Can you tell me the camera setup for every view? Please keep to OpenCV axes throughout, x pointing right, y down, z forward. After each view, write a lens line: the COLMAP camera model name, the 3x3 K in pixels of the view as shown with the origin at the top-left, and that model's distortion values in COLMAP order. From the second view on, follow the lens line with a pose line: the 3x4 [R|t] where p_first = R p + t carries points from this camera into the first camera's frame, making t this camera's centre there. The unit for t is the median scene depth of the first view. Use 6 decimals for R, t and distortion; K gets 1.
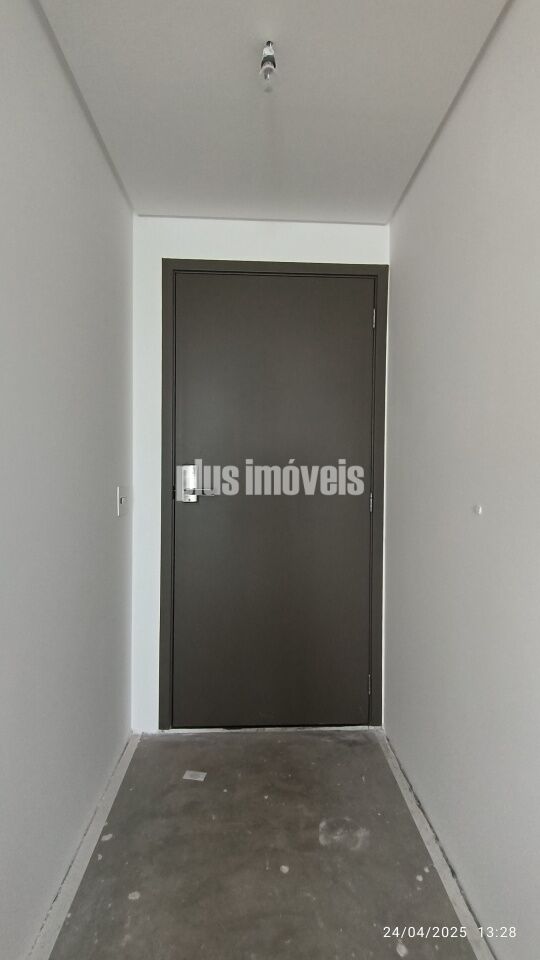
lens RADIAL K [[446.1, 0, 276.6], [0, 446.1, 483.1], [0, 0, 1]] dist [0.002090, 0.000663]
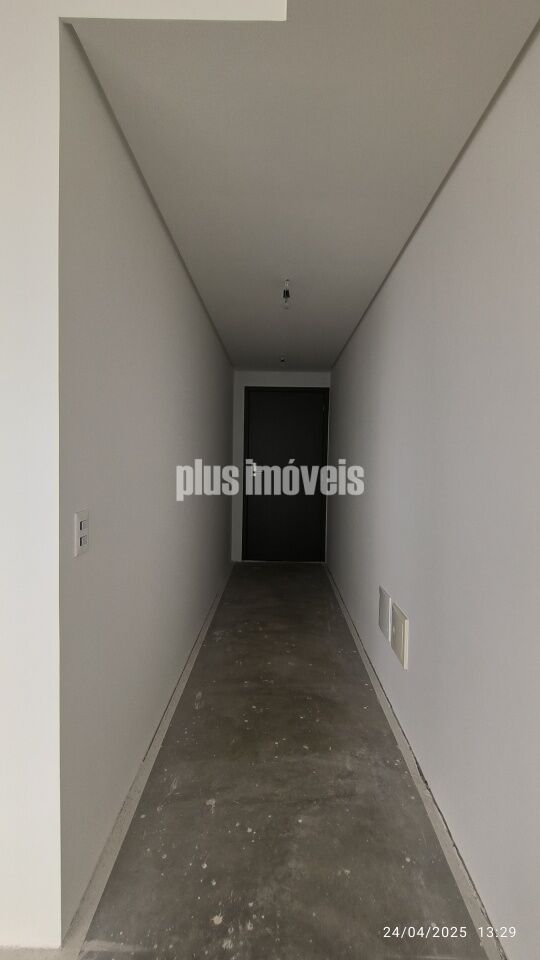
lens RADIAL K [[446.1, 0, 276.6], [0, 446.1, 483.1], [0, 0, 1]] dist [0.002090, 0.000663]
pose [[0.998377, 0.011327, -0.055817, 0.086197], [-0.013209, 0.999353, -0.033460, 0.158177], [0.055401, 0.034143, 0.997880, -1.558213]]
